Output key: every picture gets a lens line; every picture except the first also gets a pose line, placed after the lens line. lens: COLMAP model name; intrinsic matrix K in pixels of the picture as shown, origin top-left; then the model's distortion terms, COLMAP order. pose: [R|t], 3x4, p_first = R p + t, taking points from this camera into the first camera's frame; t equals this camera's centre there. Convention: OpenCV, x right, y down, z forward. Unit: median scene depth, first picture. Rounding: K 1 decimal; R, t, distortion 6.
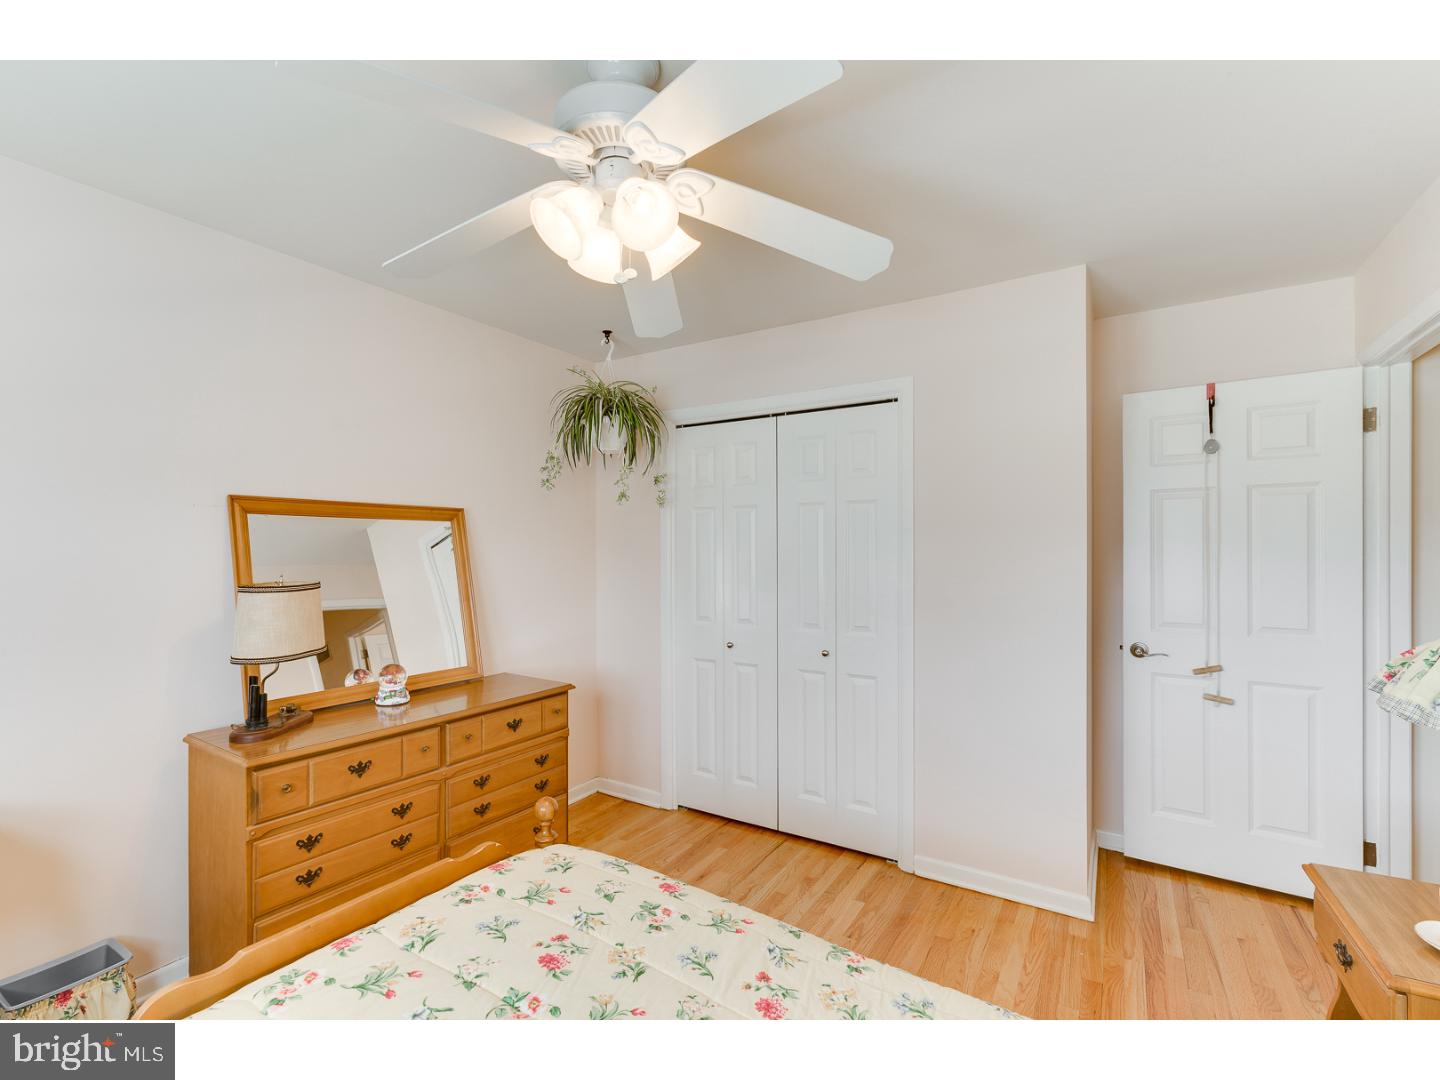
lens RADIAL K [[656.8, 0, 718.2], [0, 656.8, 546.0], [0, 0, 1]] dist [-0.002146, 0.001597]
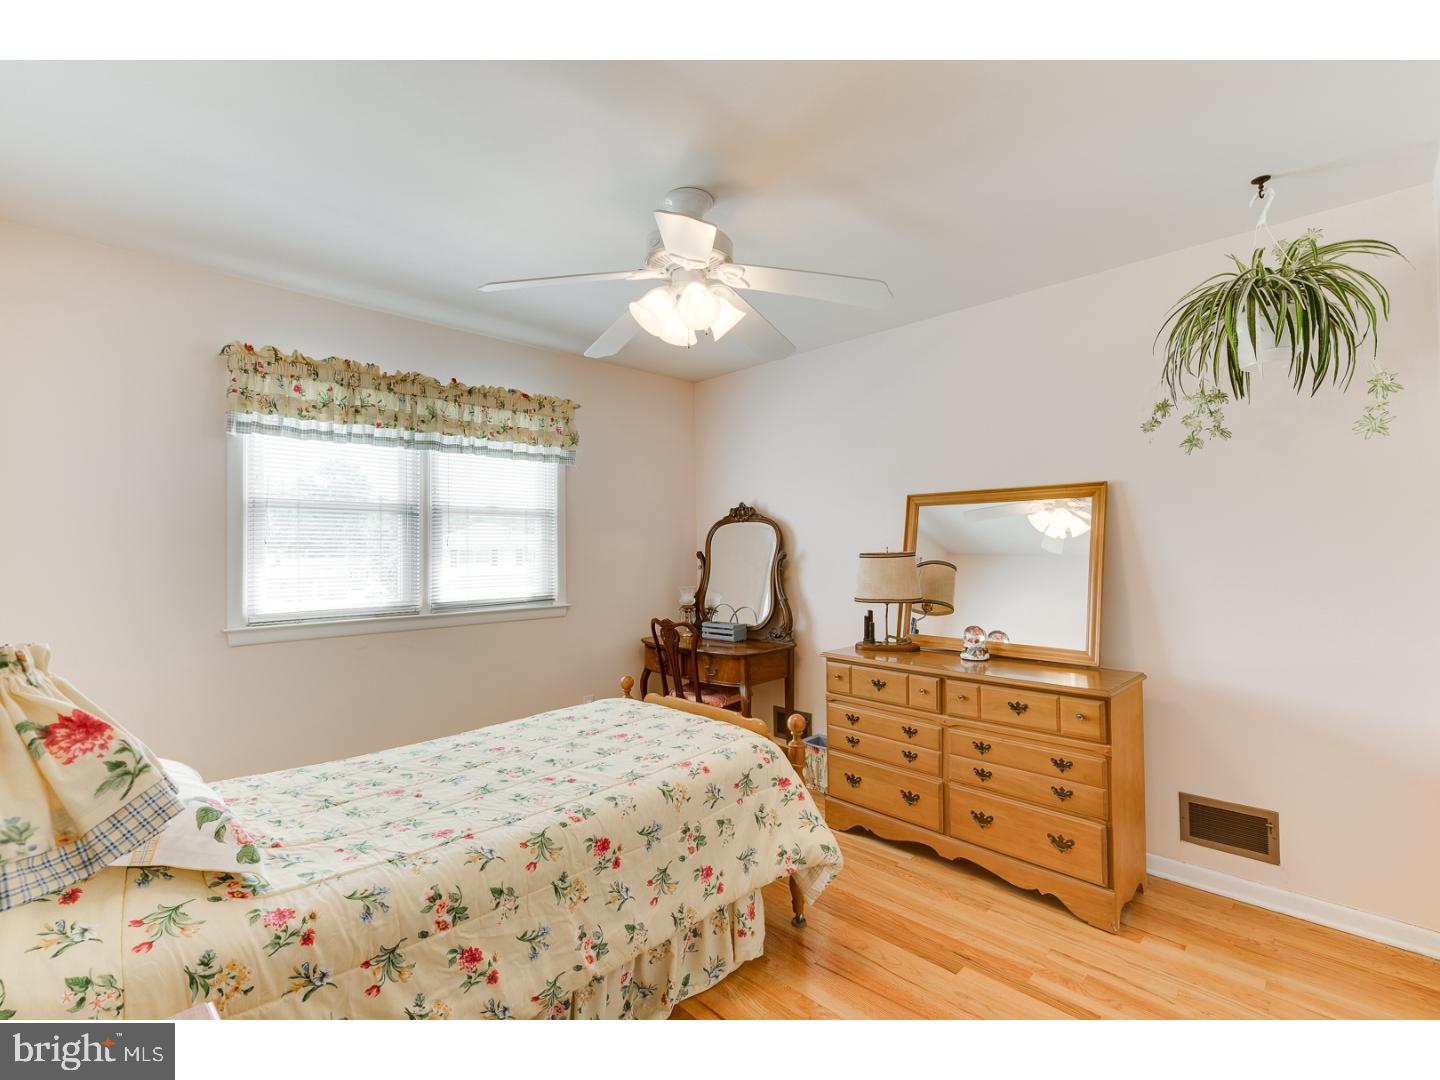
lens RADIAL K [[656.8, 0, 714.9], [0, 656.8, 541.3], [0, 0, 1]] dist [-0.002146, 0.001597]
pose [[-0.241886, -0.007354, -0.970277, 0.842584], [0.013235, 0.999853, -0.010877, 0.038518], [0.970214, -0.015473, -0.241753, 0.928054]]
